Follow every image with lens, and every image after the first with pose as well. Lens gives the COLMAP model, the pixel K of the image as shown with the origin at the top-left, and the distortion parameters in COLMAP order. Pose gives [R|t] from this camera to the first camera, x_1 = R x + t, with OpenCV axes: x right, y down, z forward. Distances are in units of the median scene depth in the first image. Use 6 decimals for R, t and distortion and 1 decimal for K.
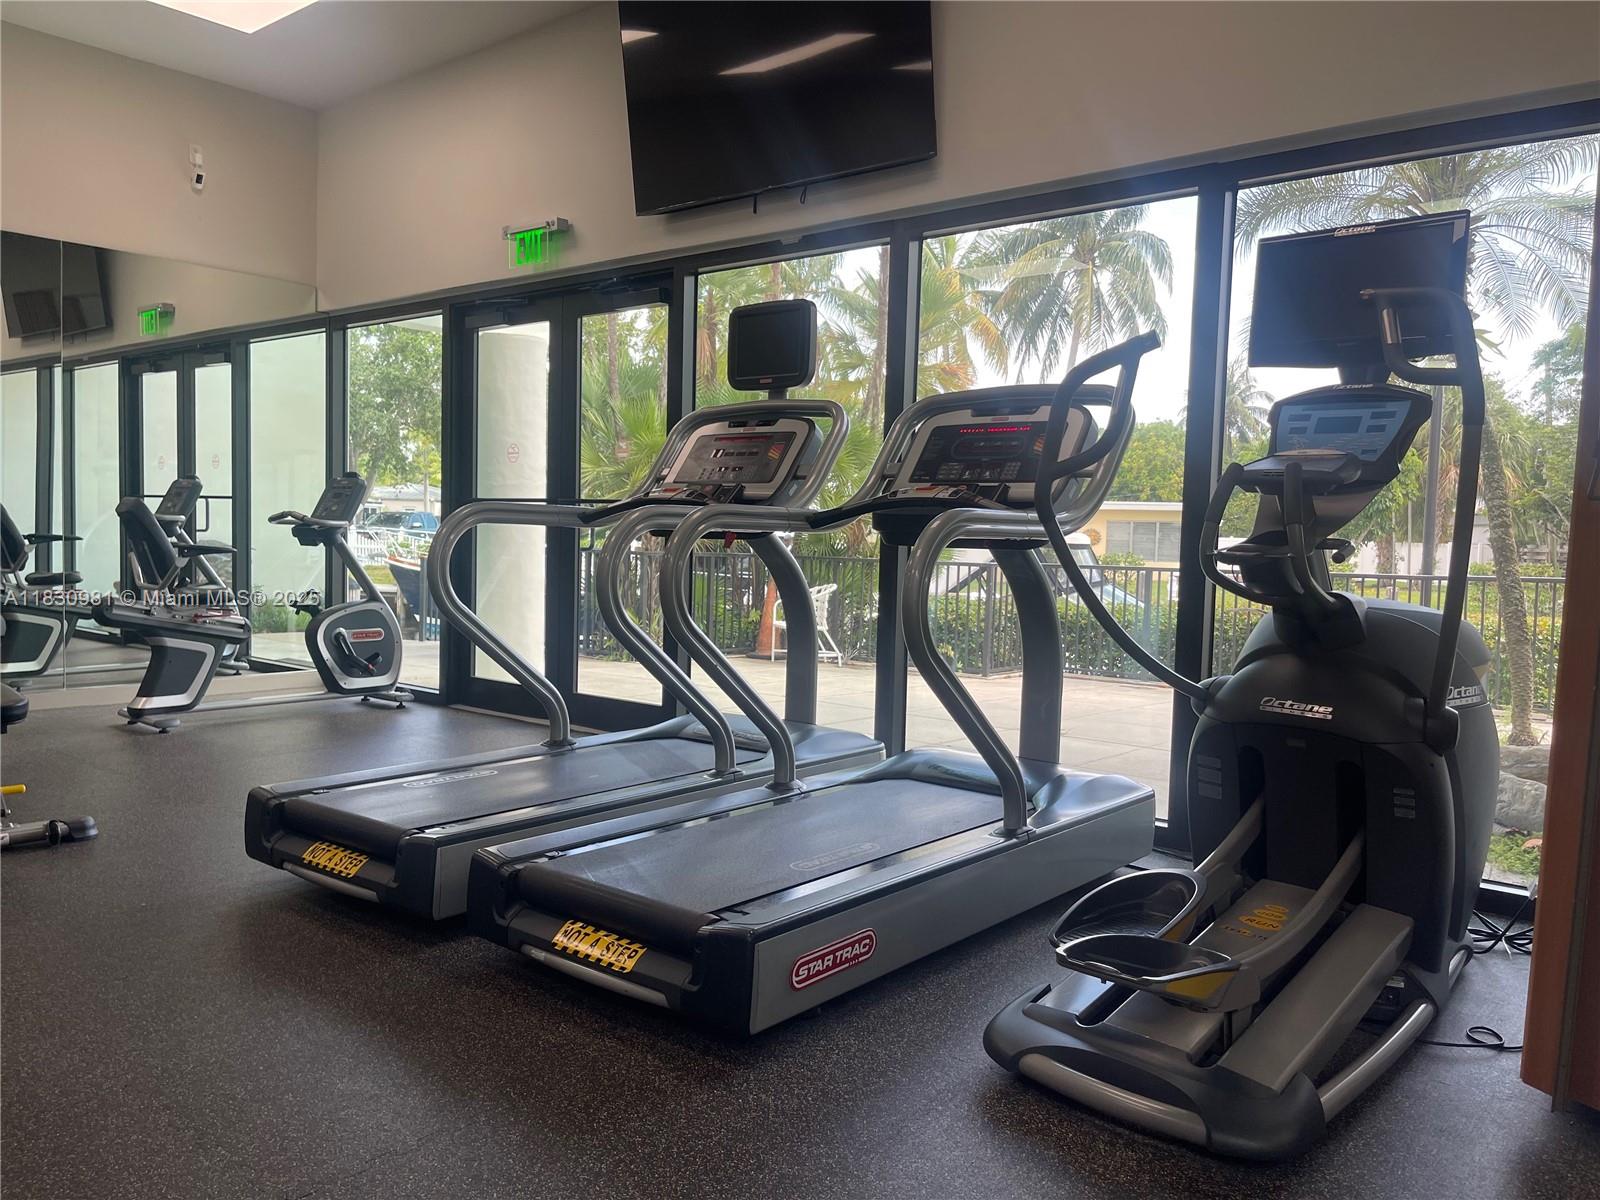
lens RADIAL K [[1186.9, 0, 790.8], [0, 1186.9, 609.1], [0, 0, 1]] dist [0.063669, -0.107605]
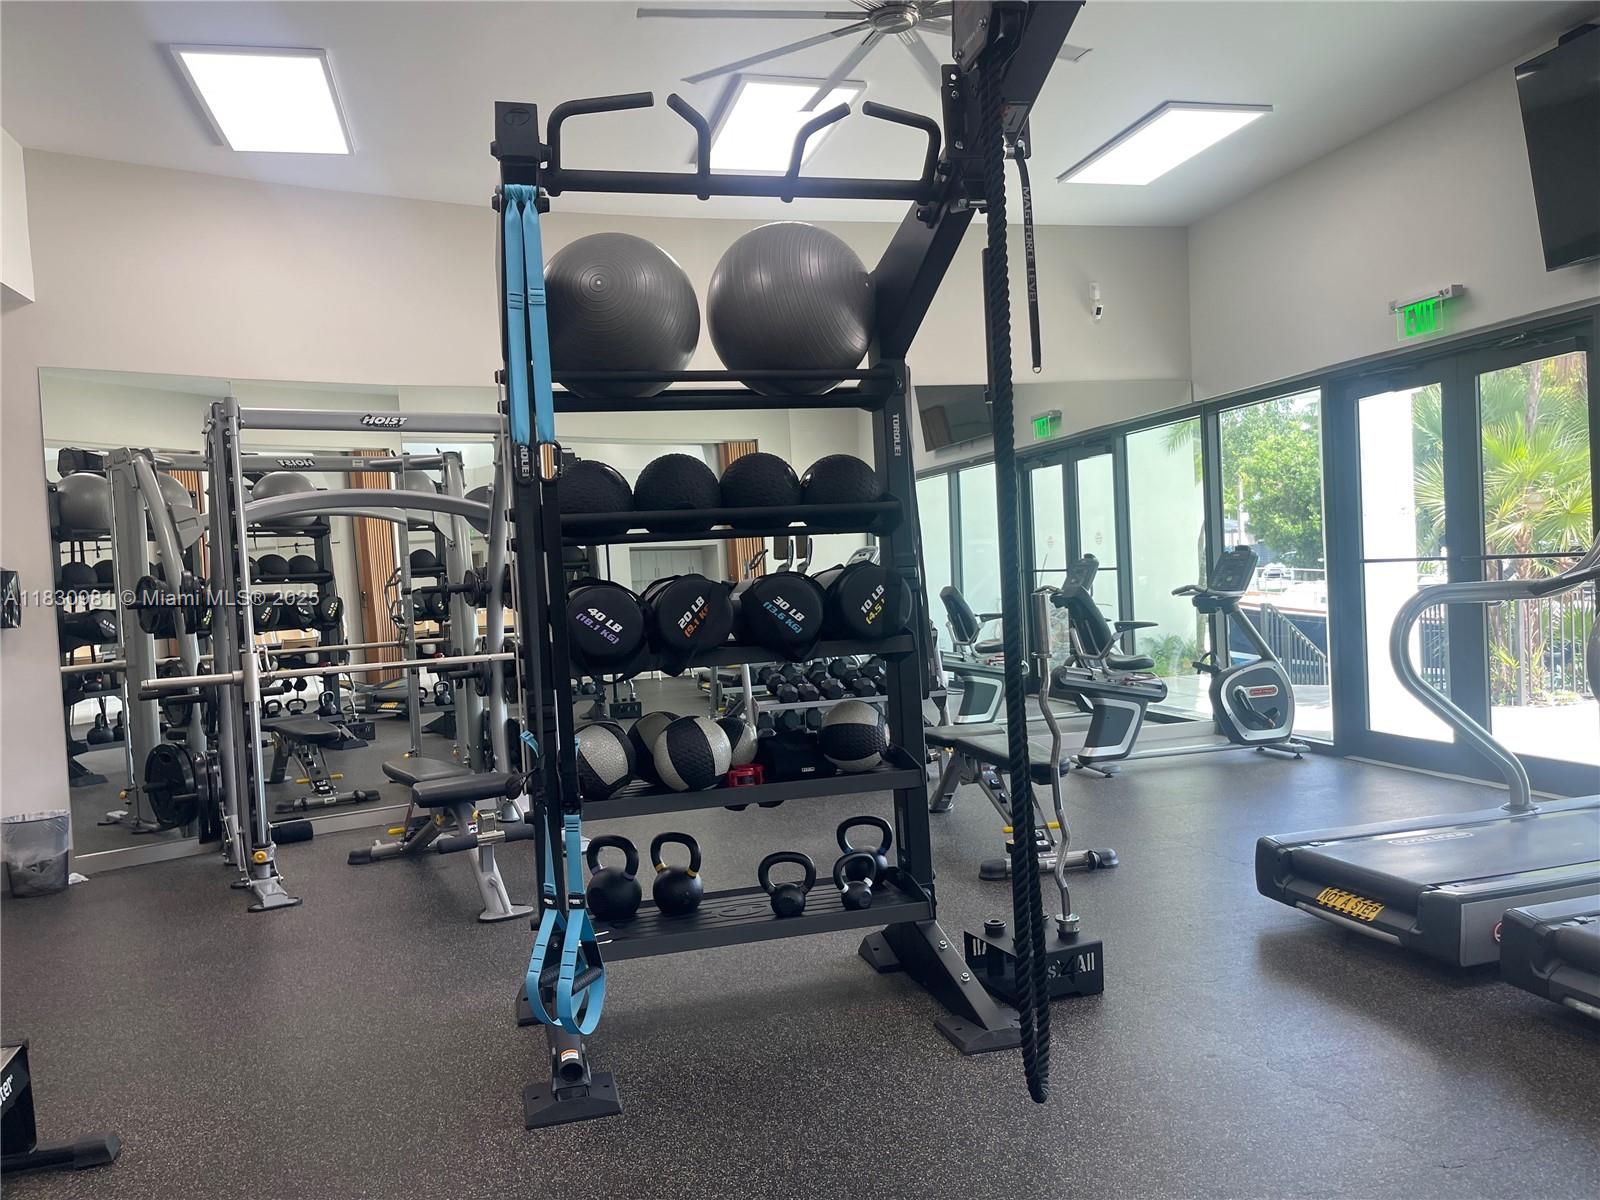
lens RADIAL K [[1186.9, 0, 790.8], [0, 1186.9, 609.1], [0, 0, 1]] dist [0.063669, -0.107605]
pose [[0.808470, -0.050833, -0.586338, -0.065940], [0.036650, 0.998678, -0.036047, -0.034266], [0.587395, 0.007654, 0.809264, -0.164126]]
